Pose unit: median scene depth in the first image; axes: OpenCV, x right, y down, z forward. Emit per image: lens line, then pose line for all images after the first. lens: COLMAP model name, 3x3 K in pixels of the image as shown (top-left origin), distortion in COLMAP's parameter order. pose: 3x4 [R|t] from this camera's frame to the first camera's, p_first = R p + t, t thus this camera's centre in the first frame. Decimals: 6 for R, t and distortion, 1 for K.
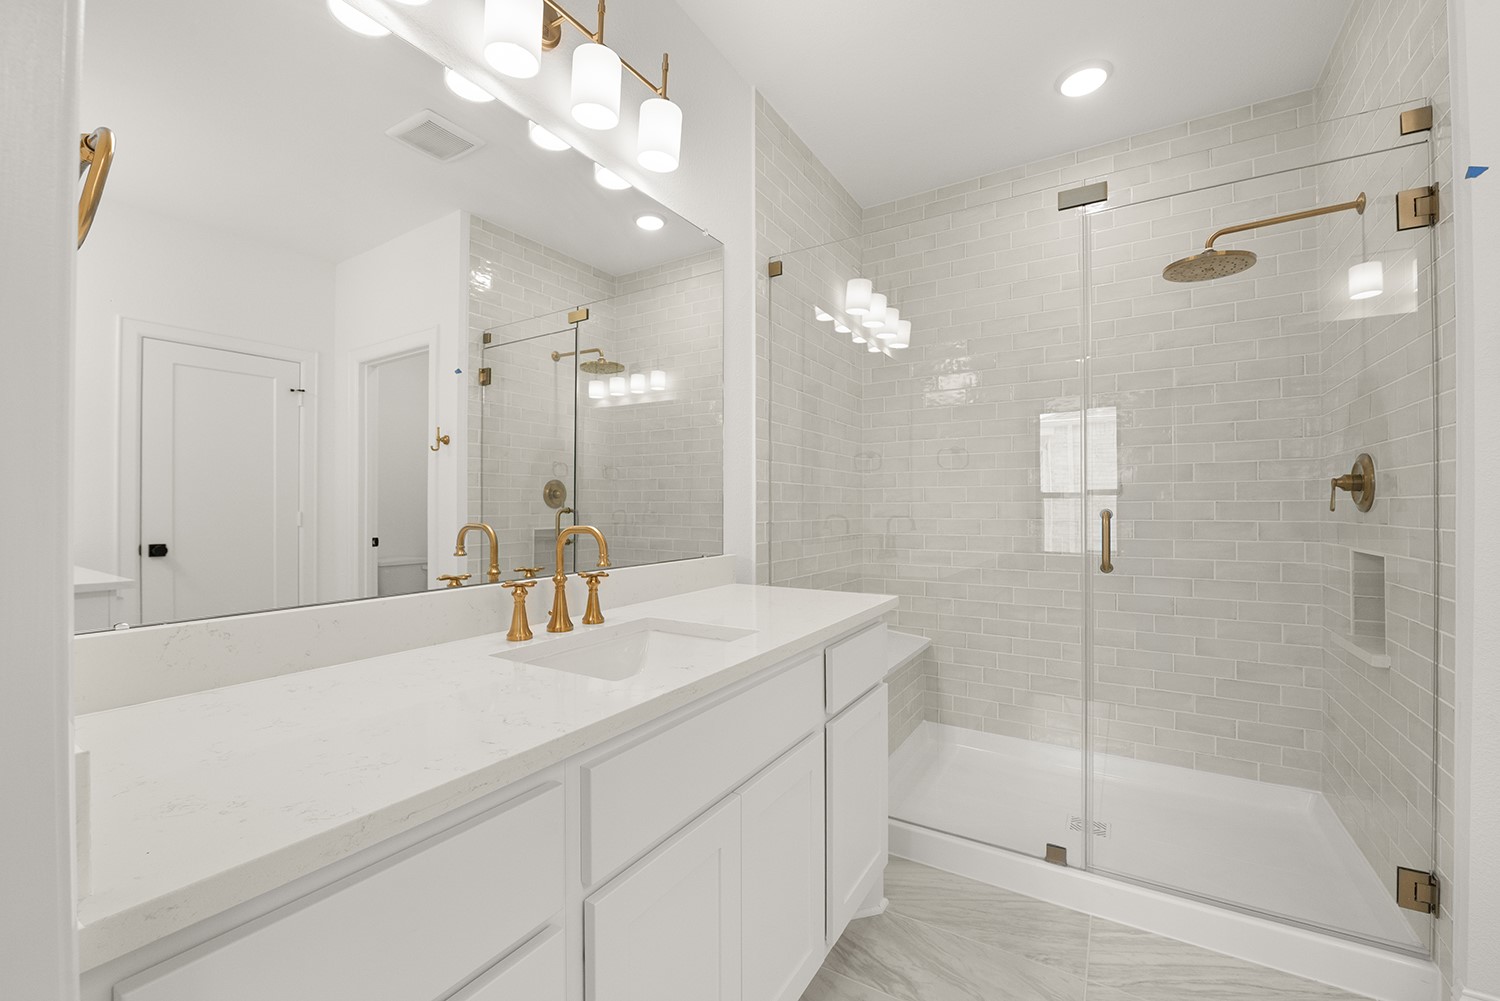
lens RADIAL K [[602.6, 0, 742.3], [0, 602.6, 500.9], [0, 0, 1]] dist [-0.014566, 0.000607]
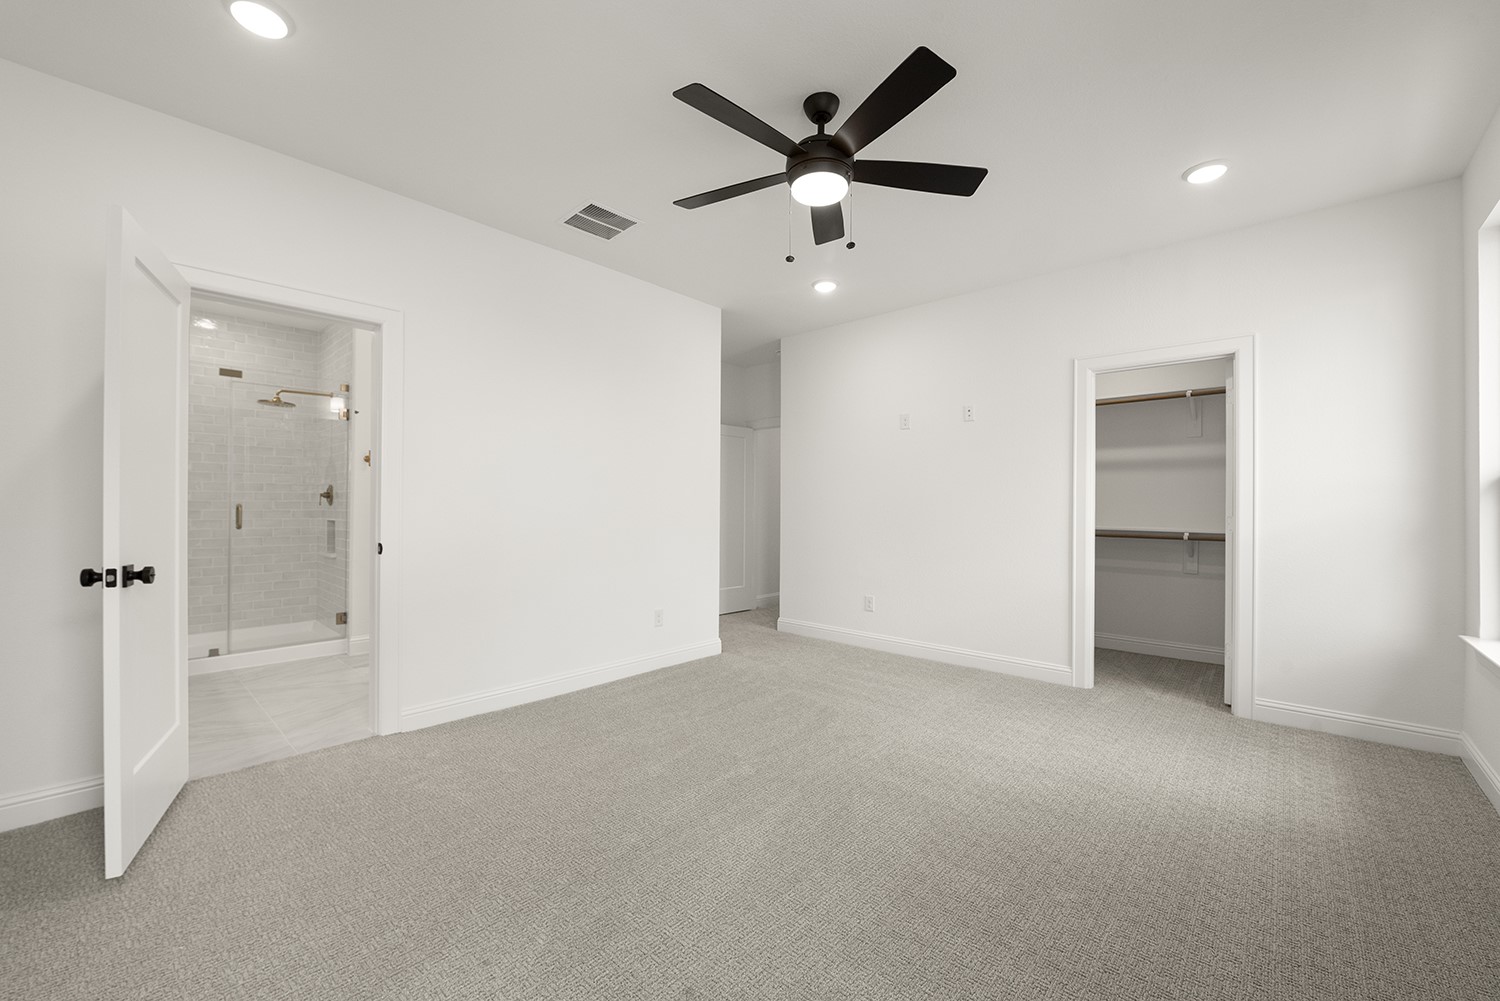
lens RADIAL K [[602.6, 0, 744.8], [0, 602.6, 504.2], [0, 0, 1]] dist [-0.014566, 0.000607]
pose [[0.177102, 0.007903, 0.984161, -1.231559], [-0.013187, 0.999897, -0.005656, 0.001698], [-0.984104, -0.011976, 0.177188, -1.268702]]
